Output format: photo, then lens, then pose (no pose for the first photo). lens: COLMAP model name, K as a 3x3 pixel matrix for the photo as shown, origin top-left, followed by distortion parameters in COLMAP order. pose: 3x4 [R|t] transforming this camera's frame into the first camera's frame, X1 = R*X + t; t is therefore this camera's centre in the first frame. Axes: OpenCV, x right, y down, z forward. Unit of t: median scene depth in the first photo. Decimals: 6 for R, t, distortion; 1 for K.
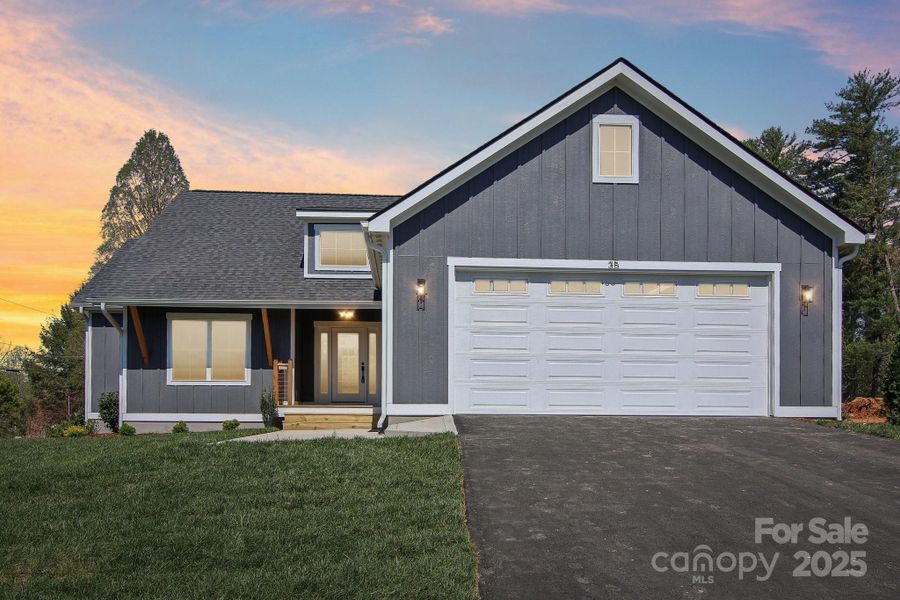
lens RADIAL K [[652.4, 0, 450.0], [0, 652.4, 350.2], [0, 0, 1]] dist [-0.002225, -0.004584]
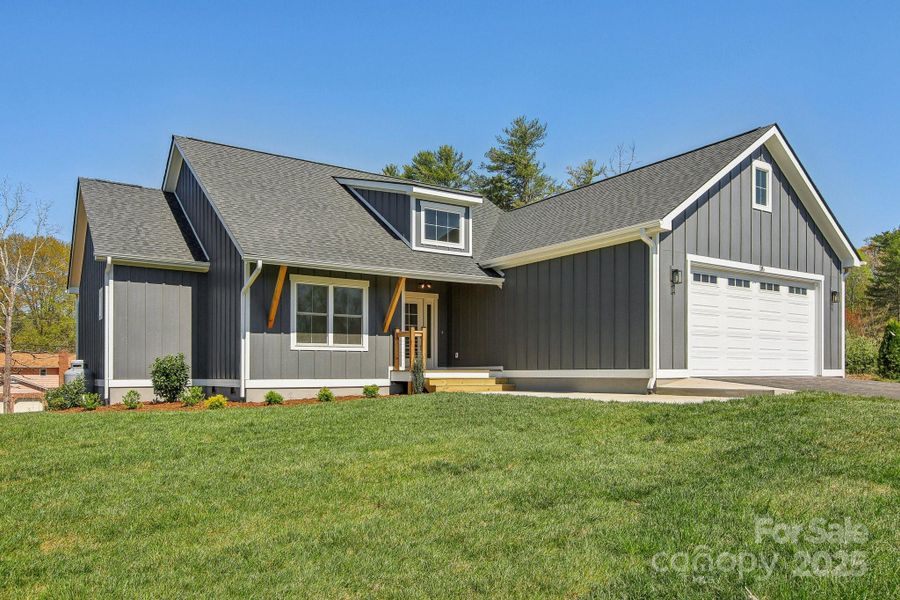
lens RADIAL K [[573.9, 0, 444.3], [0, 573.9, 318.7], [0, 0, 1]] dist [0.002537, -0.000929]
pose [[0.887385, 0.033476, 0.459812, -0.623123], [-0.035279, 0.999367, -0.004674, 0.003616], [-0.459677, -0.012074, 0.888004, 0.149325]]
